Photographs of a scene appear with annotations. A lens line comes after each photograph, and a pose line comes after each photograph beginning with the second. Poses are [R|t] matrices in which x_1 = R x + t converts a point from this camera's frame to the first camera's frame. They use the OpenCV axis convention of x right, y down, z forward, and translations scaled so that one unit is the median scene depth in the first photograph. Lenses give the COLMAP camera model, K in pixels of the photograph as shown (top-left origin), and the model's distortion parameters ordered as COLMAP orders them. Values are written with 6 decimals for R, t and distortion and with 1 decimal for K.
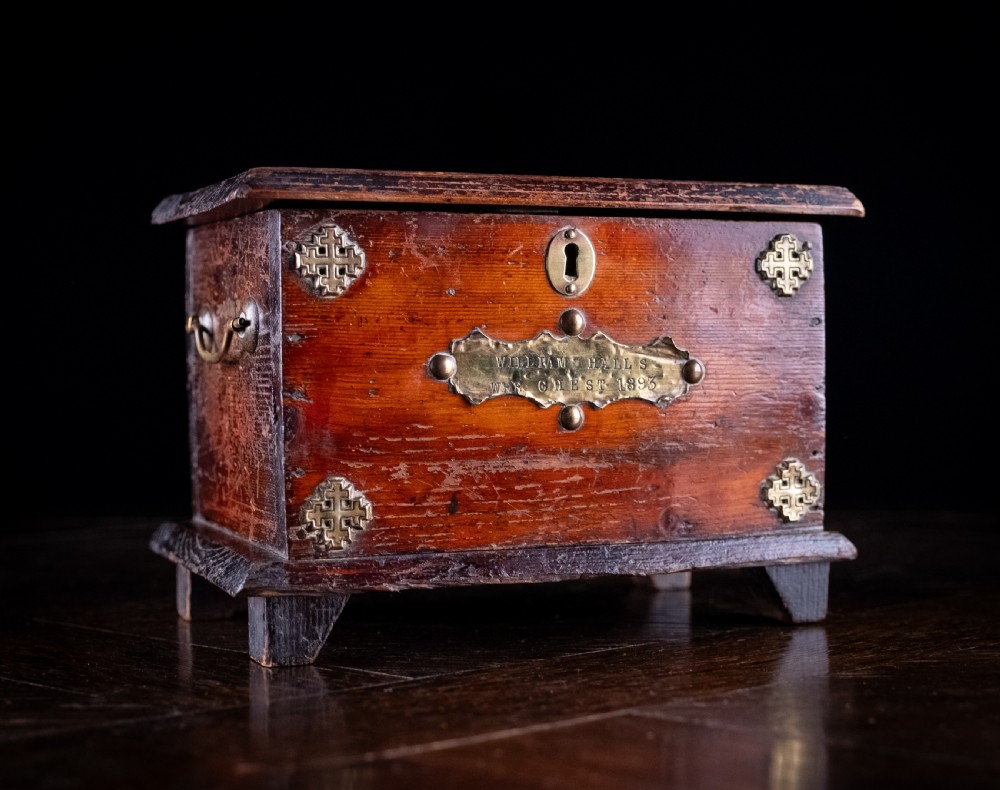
lens RADIAL K [[1743.1, 0, 482.0], [0, 1743.1, 399.8], [0, 0, 1]] dist [0.000909, 0.000000]
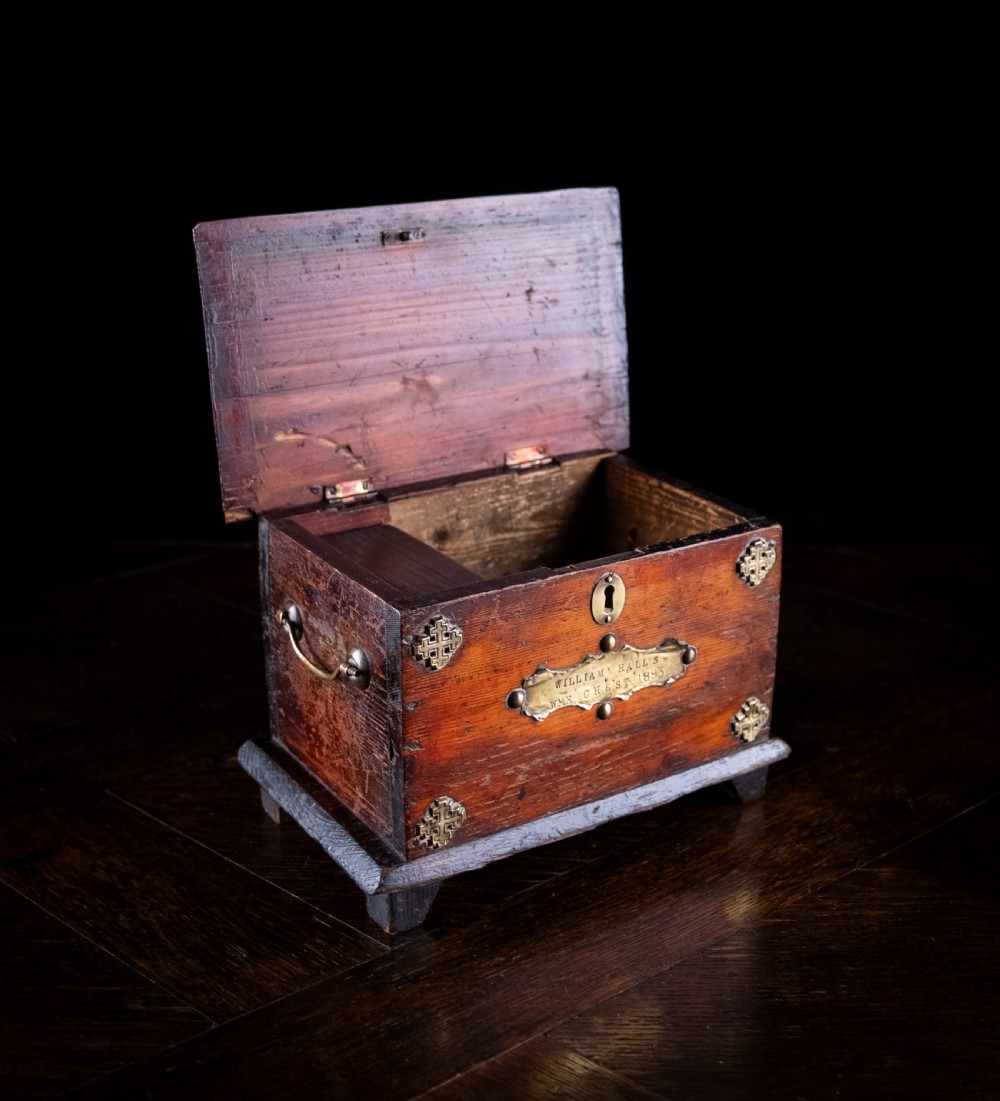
lens RADIAL K [[1471.4, 0, 471.9], [0, 1471.4, 466.6], [0, 0, 1]] dist [0.040513, 0.000000]
pose [[0.984317, -0.045935, 0.170322, -0.224605], [-0.000905, 0.964175, 0.265265, -0.456382], [-0.176406, -0.261259, 0.949013, 0.030270]]
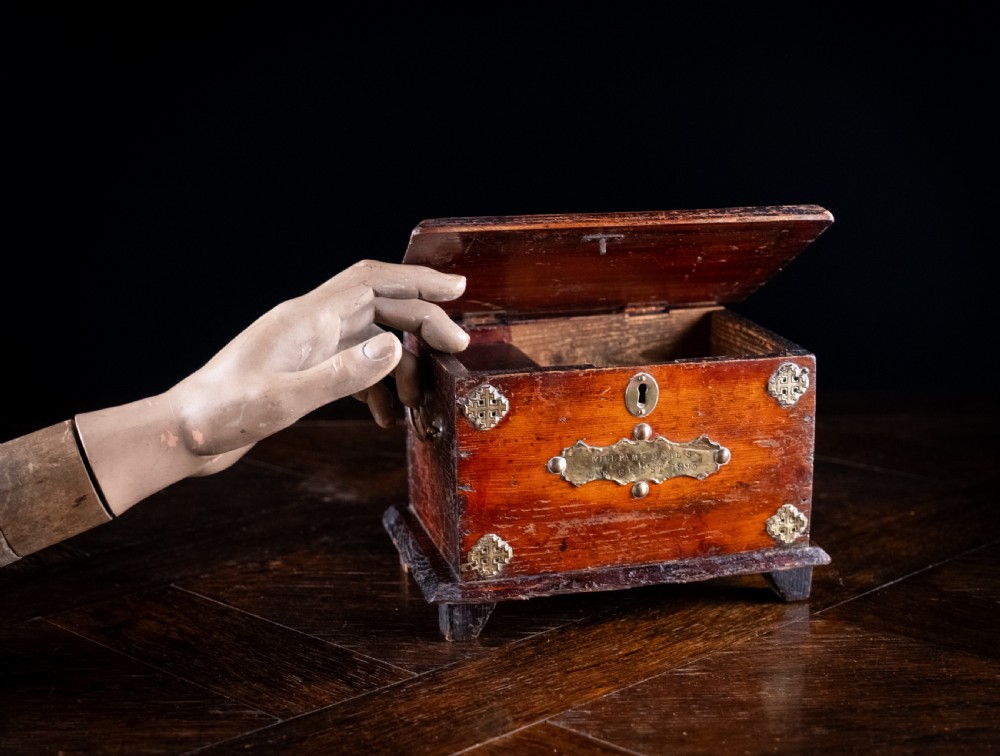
lens RADIAL K [[1457.0, 0, 467.0], [0, 1457.0, 397.9], [0, 0, 1]] dist [0.005123, 0.000000]
pose [[0.989353, 0.031146, -0.142164, 0.081736], [0.001275, 0.974939, 0.222467, -0.368530], [0.145530, -0.220280, 0.964519, -0.283104]]
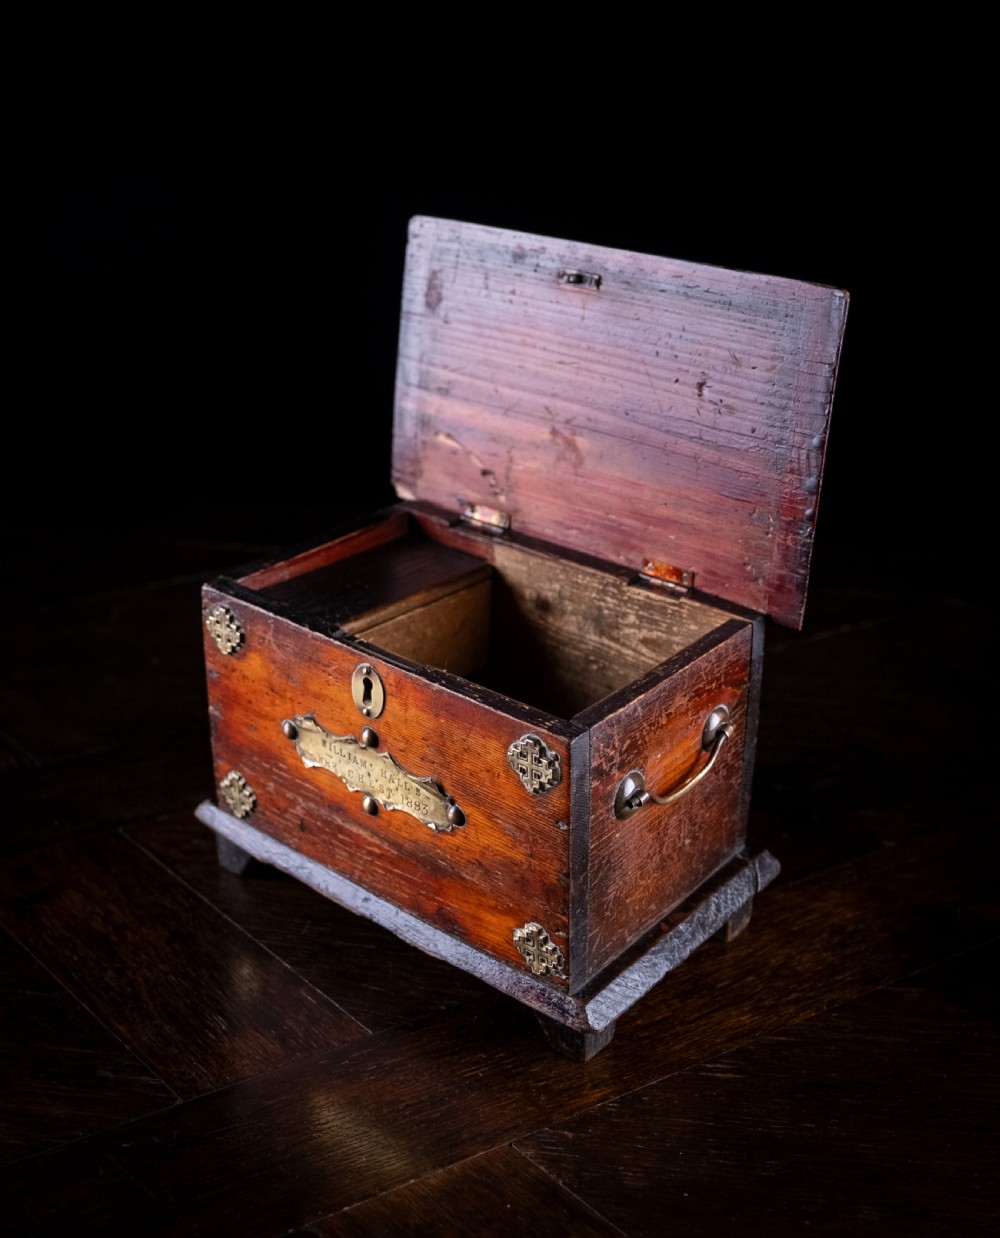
lens RADIAL K [[1587.7, 0, 470.5], [0, 1587.7, 562.8], [0, 0, 1]] dist [0.013281, 0.000000]
pose [[0.459387, 0.360884, -0.811620, 0.918724], [-0.040981, 0.921381, 0.386493, -0.575149], [0.887290, -0.144289, 0.438060, 0.609574]]
